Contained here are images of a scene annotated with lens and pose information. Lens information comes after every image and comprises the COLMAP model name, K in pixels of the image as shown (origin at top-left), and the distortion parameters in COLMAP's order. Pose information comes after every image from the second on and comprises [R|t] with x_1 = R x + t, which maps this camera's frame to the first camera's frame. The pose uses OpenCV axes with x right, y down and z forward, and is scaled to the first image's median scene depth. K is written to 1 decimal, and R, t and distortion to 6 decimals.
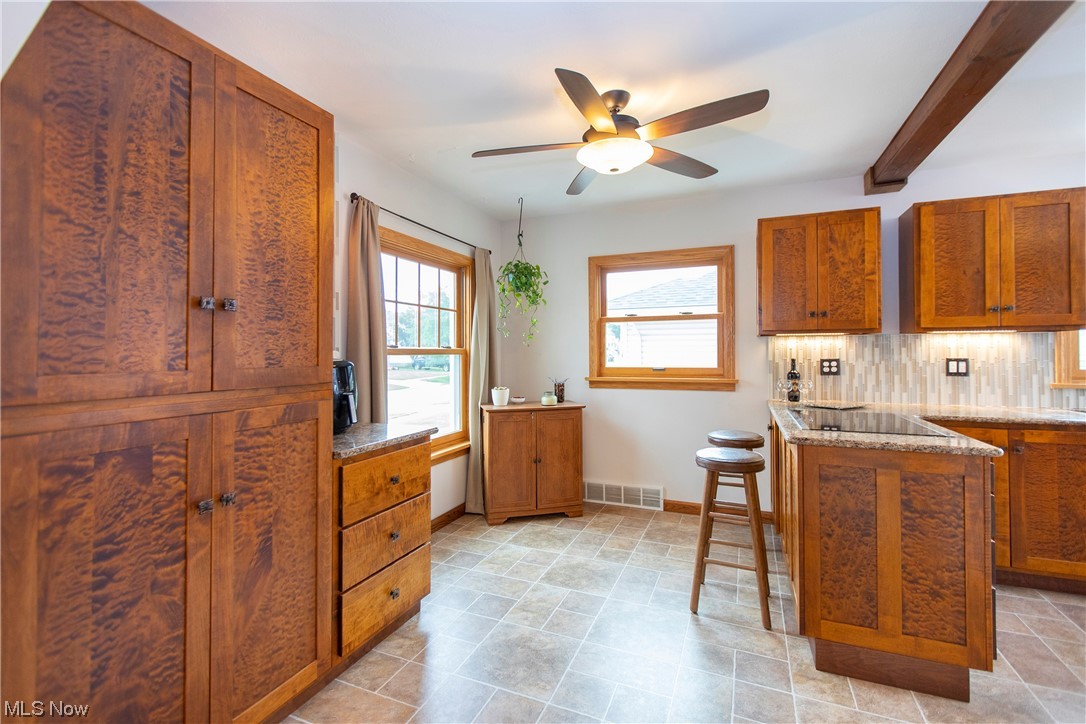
lens RADIAL K [[502.3, 0, 481.2], [0, 502.3, 359.3], [0, 0, 1]] dist [0.019221, -0.005059]
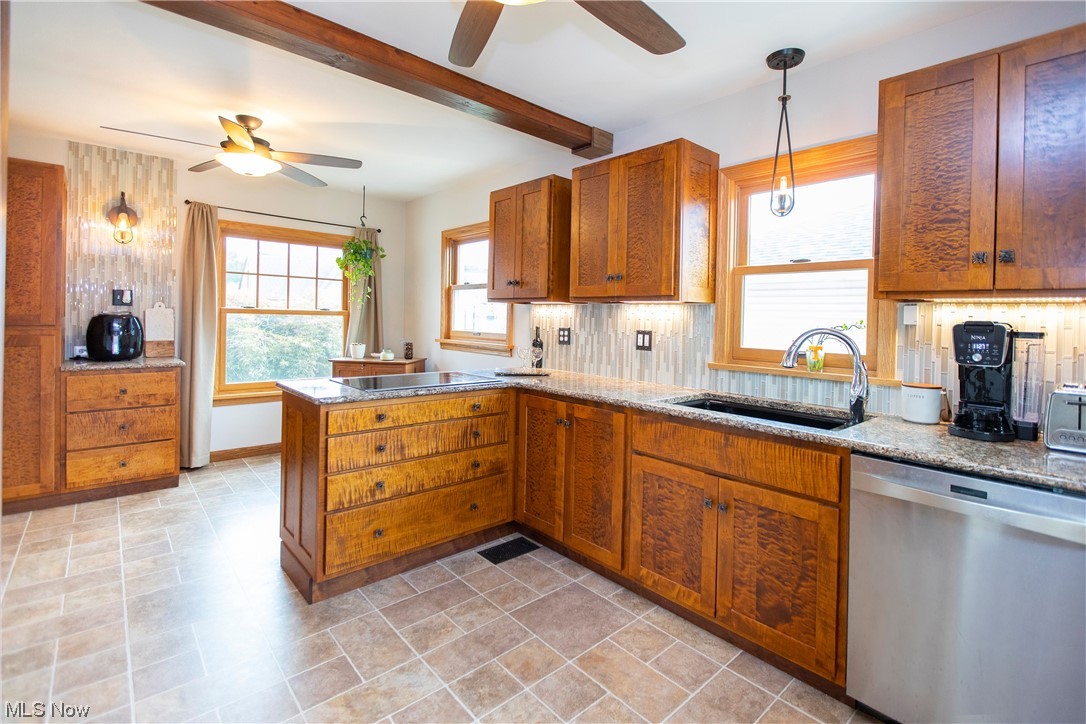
lens RADIAL K [[482.6, 0, 478.9], [0, 482.6, 333.6], [0, 0, 1]] dist [0.001423, -0.000062]
pose [[0.907014, 0.040654, -0.419134, 1.057090], [-0.032850, 0.999127, 0.025823, -0.009582], [0.419818, -0.009654, 0.907557, 0.079066]]
